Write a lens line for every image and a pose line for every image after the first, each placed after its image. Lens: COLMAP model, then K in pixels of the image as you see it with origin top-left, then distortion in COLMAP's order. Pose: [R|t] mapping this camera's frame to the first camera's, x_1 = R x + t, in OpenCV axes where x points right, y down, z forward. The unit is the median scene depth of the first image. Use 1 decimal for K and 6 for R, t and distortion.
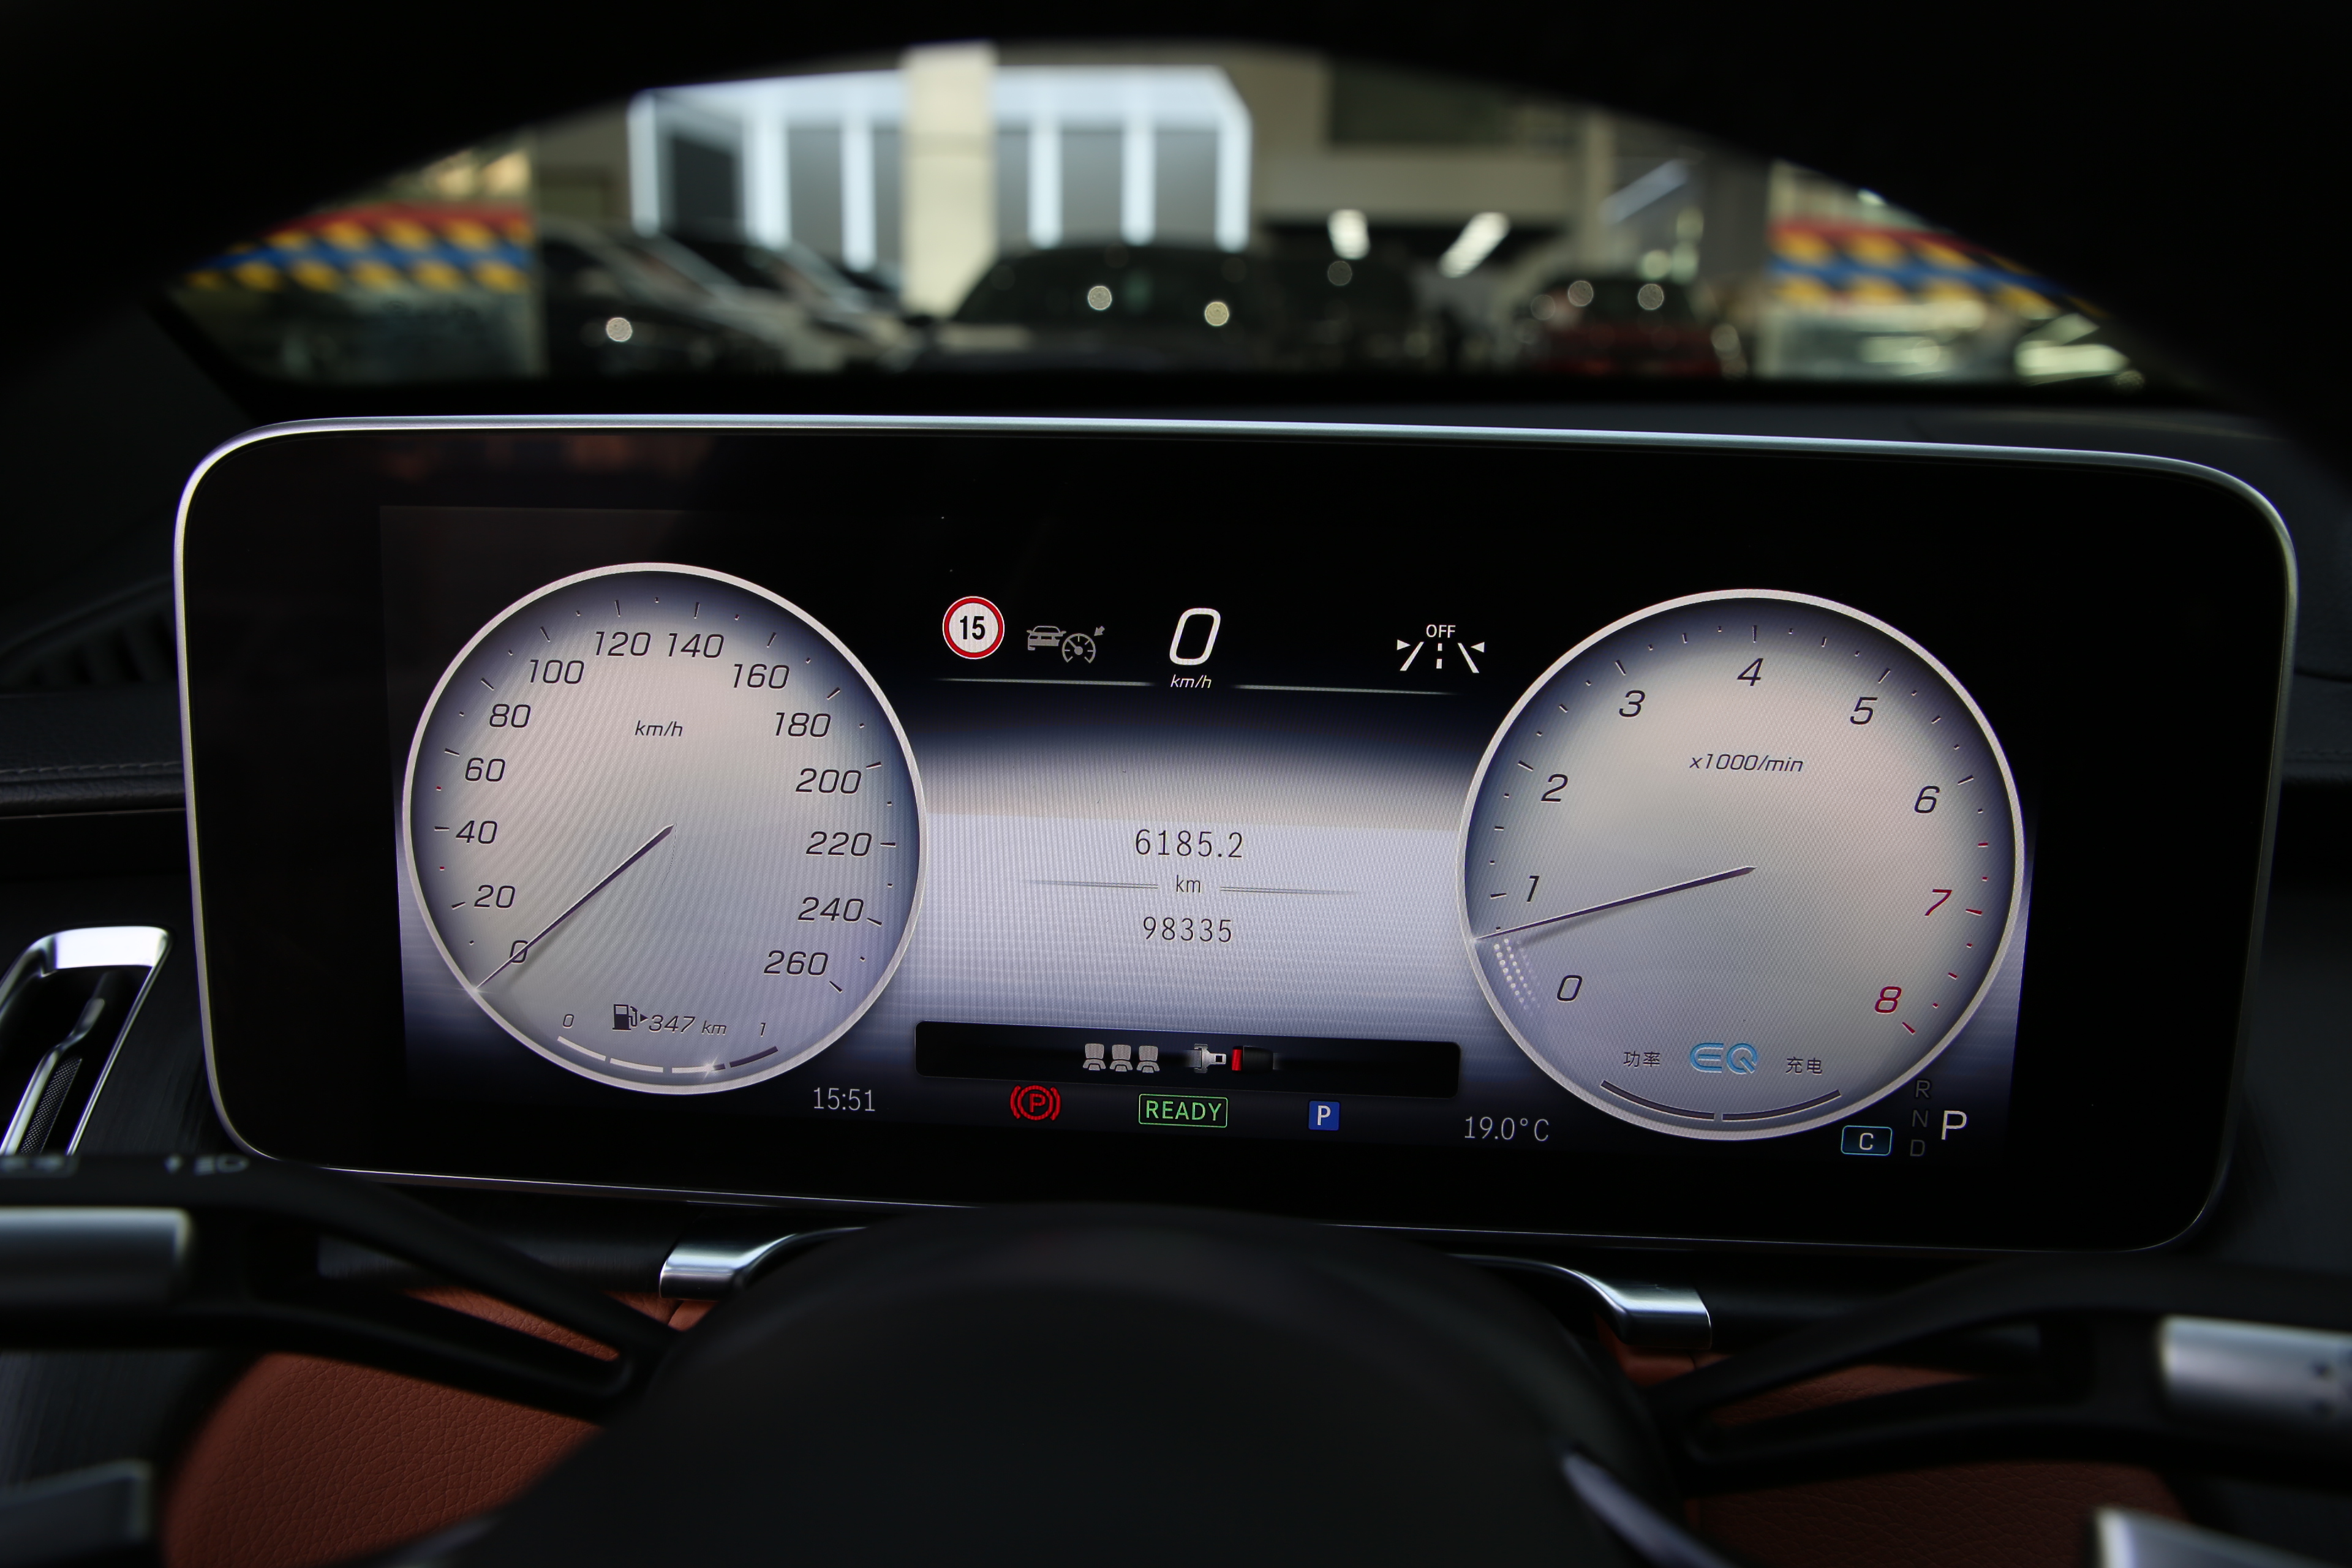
lens RADIAL K [[1711.2, 0, 1160.9], [0, 1711.2, 787.4], [0, 0, 1]] dist [-0.067722, 0.009087]
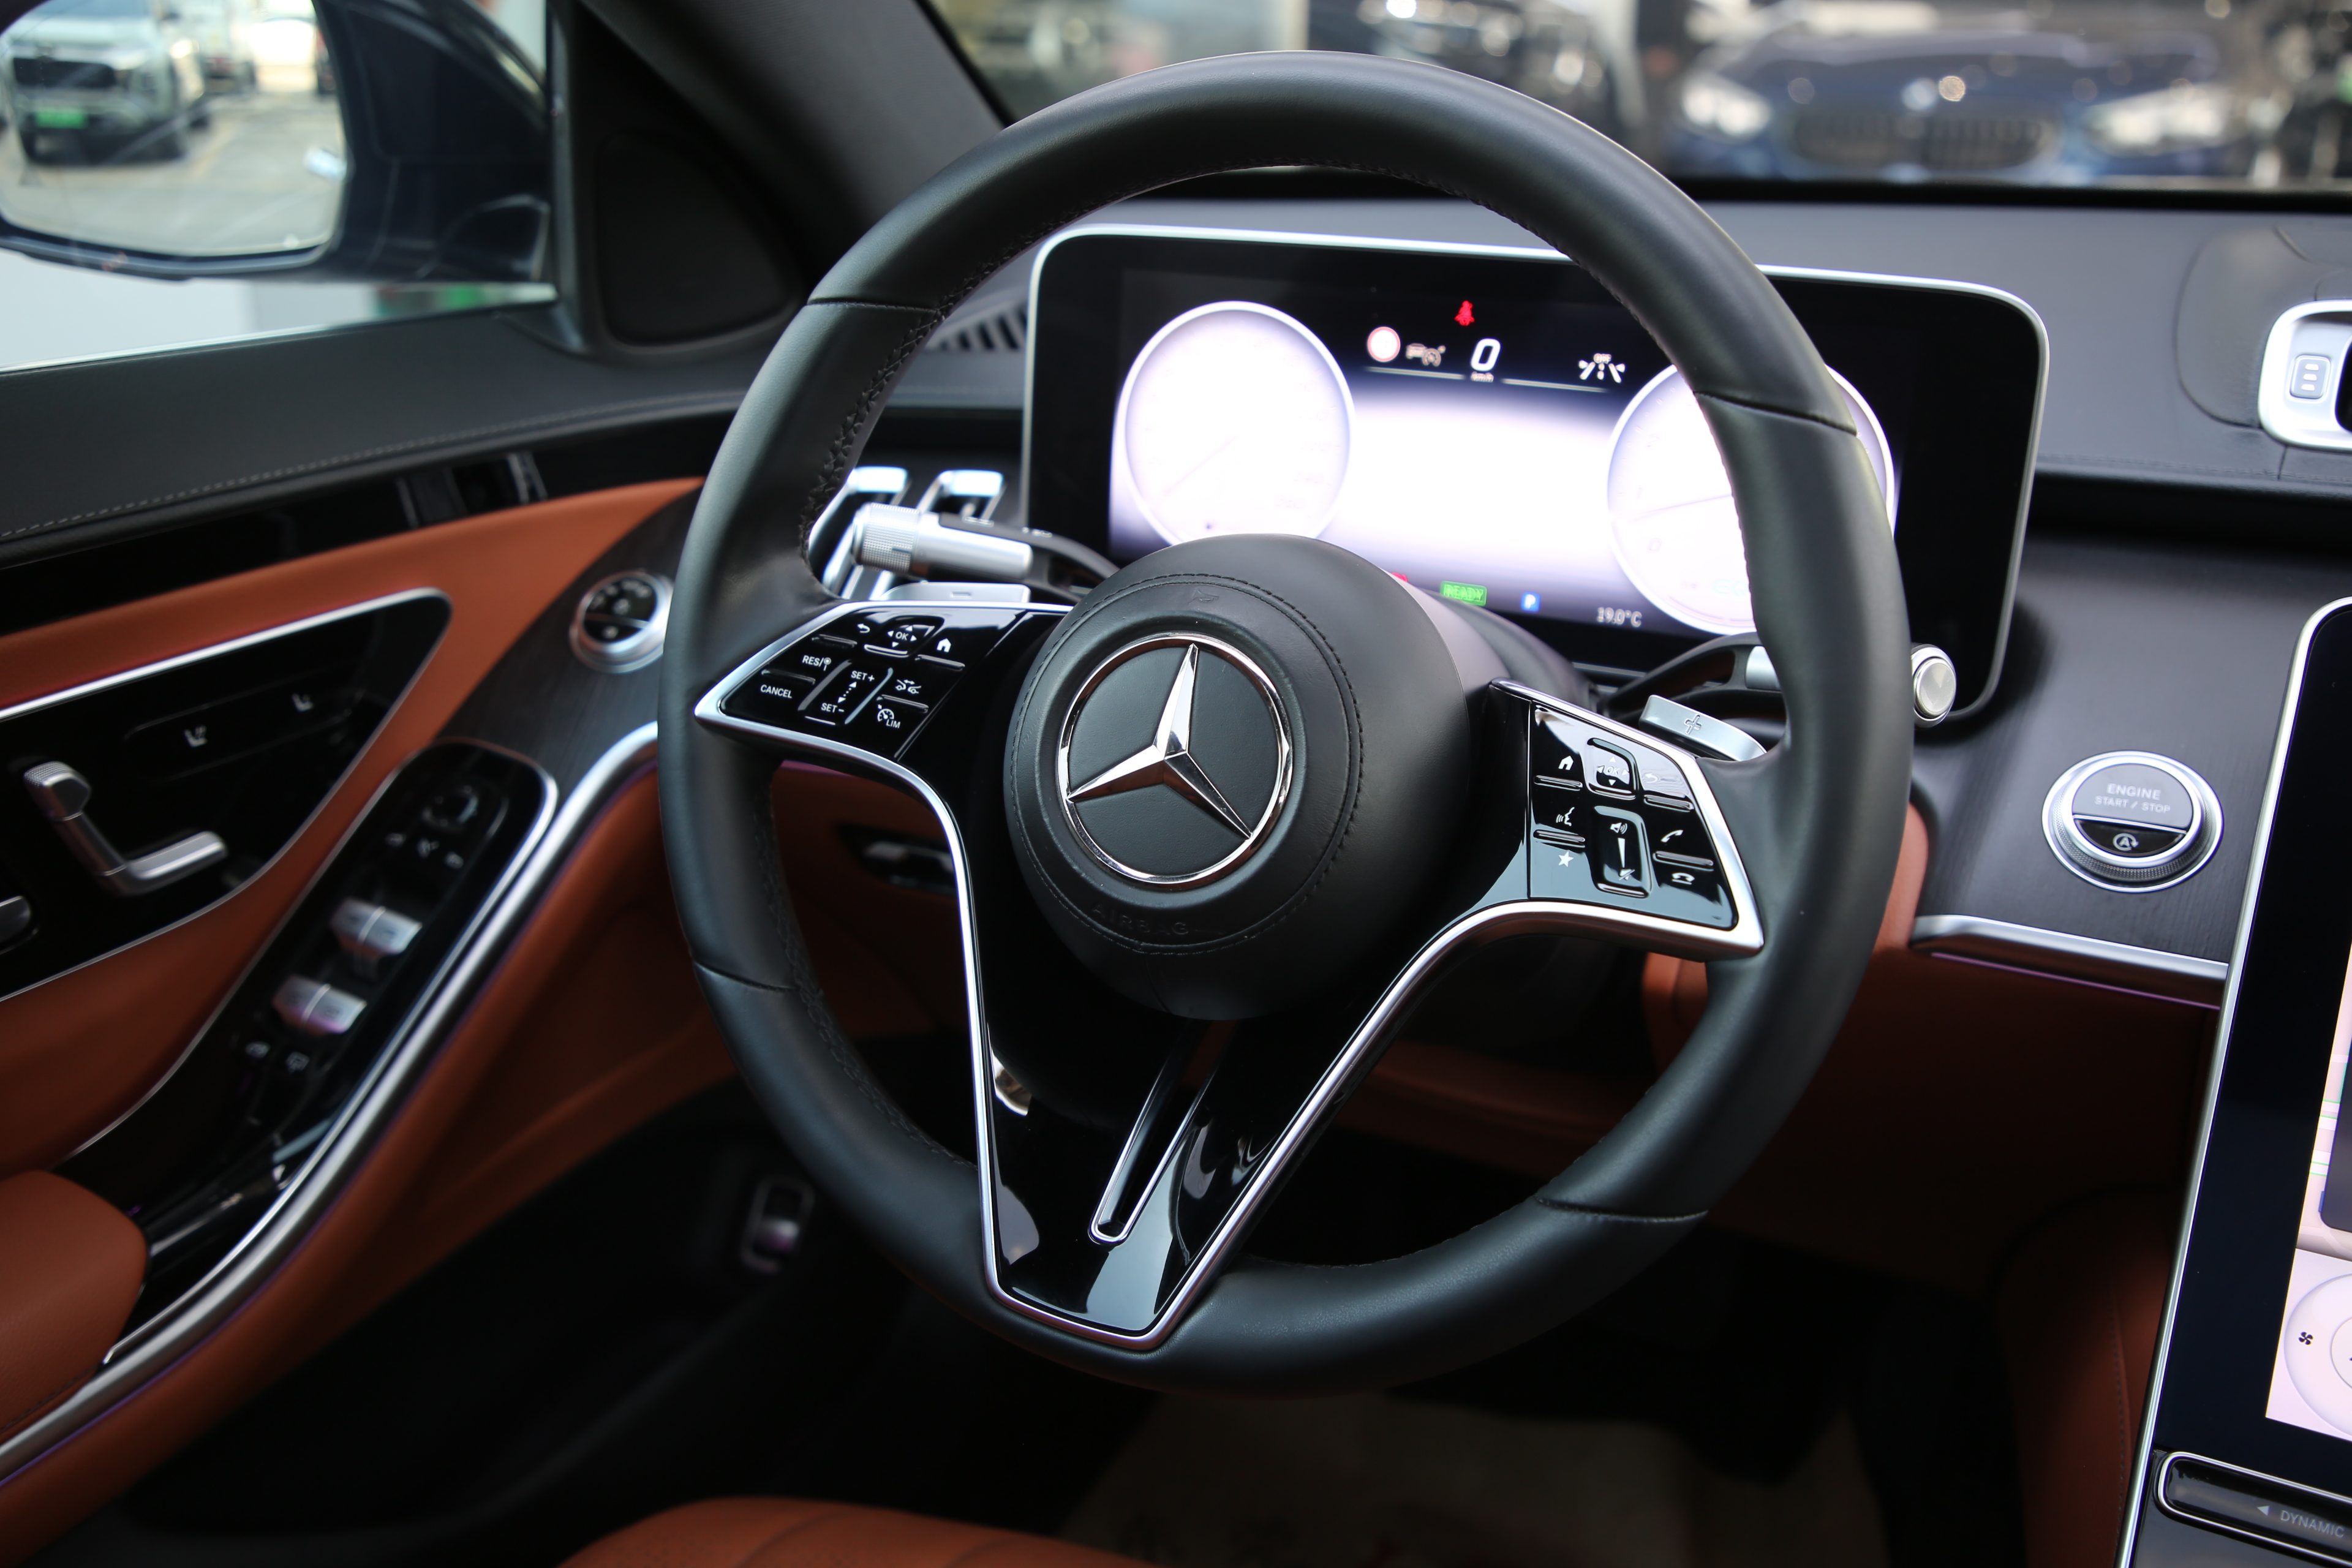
lens RADIAL K [[2332.5, 0, 1158.2], [0, 2332.5, 794.2], [0, 0, 1]] dist [0.035786, 0.000000]
pose [[0.916262, 0.130060, -0.378878, 0.790173], [-0.100889, 0.990260, 0.095947, 0.204551], [0.387667, -0.049688, 0.920459, -1.761850]]
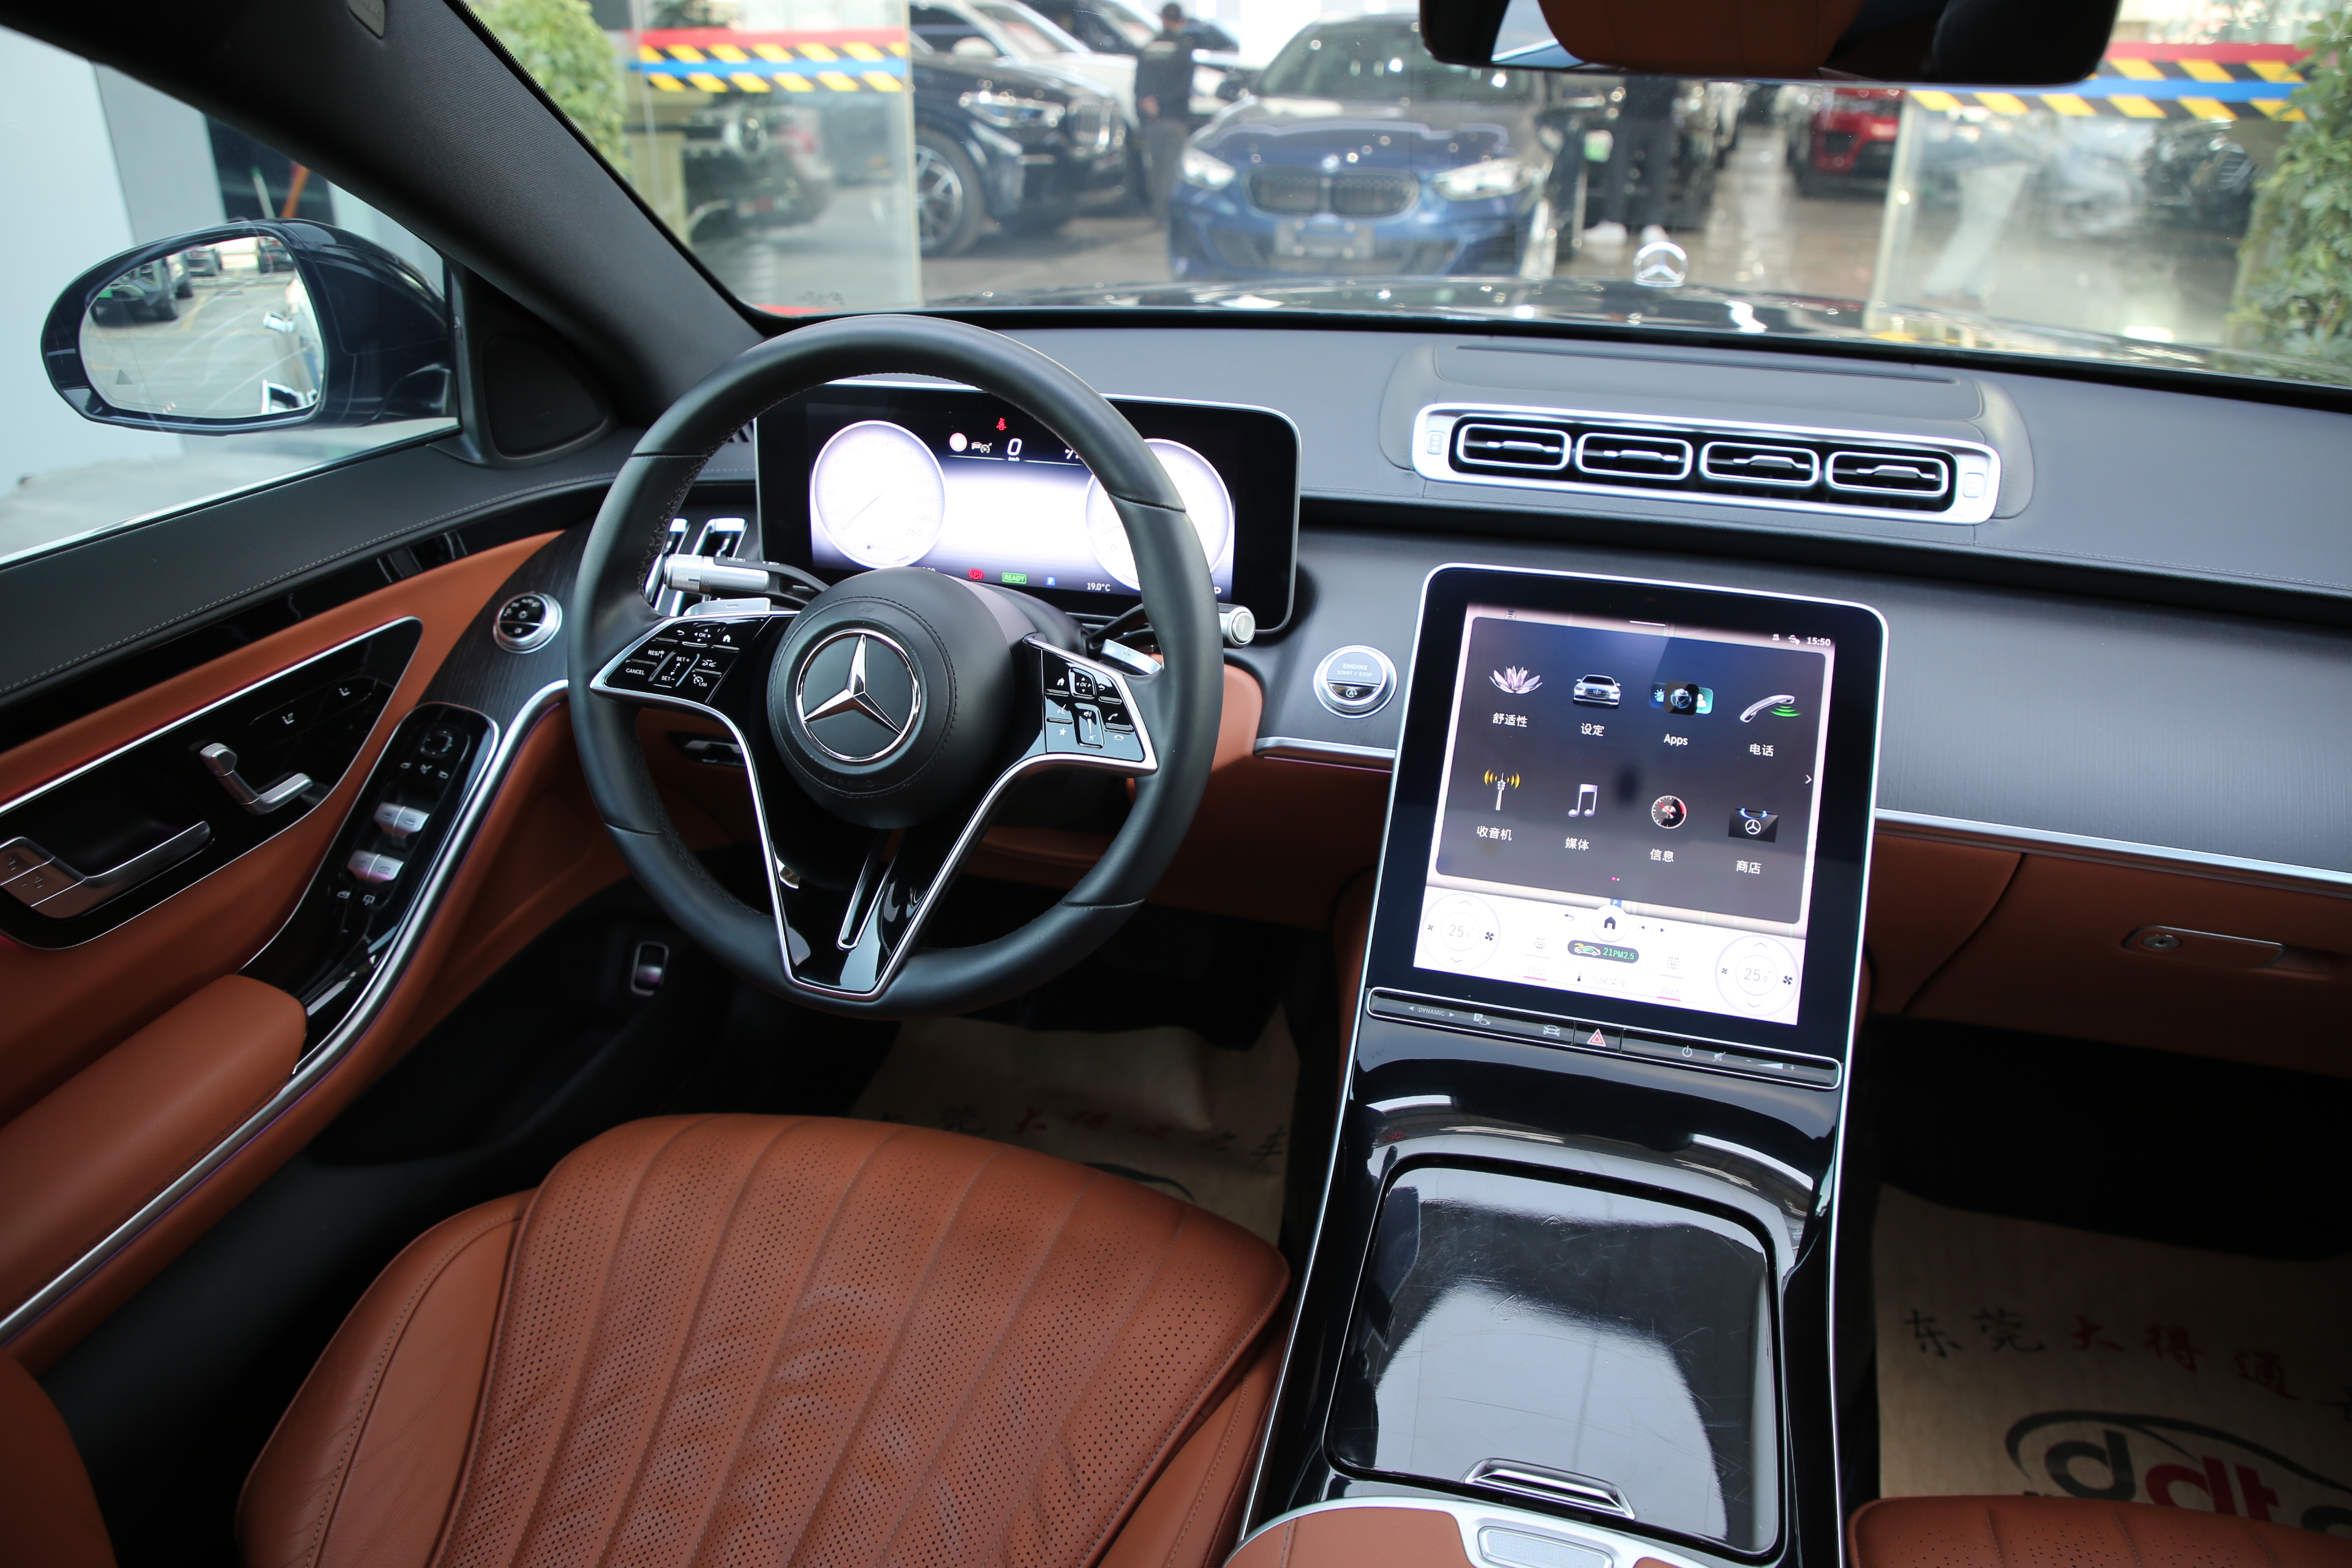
lens RADIAL K [[1711.2, 0, 1197.6], [0, 1711.2, 775.5], [0, 0, 1]] dist [-0.067722, 0.009087]
pose [[0.978819, 0.073375, -0.191125, 1.167688], [-0.041512, 0.985306, 0.165675, -0.015152], [0.200473, -0.154232, 0.967483, -2.614401]]
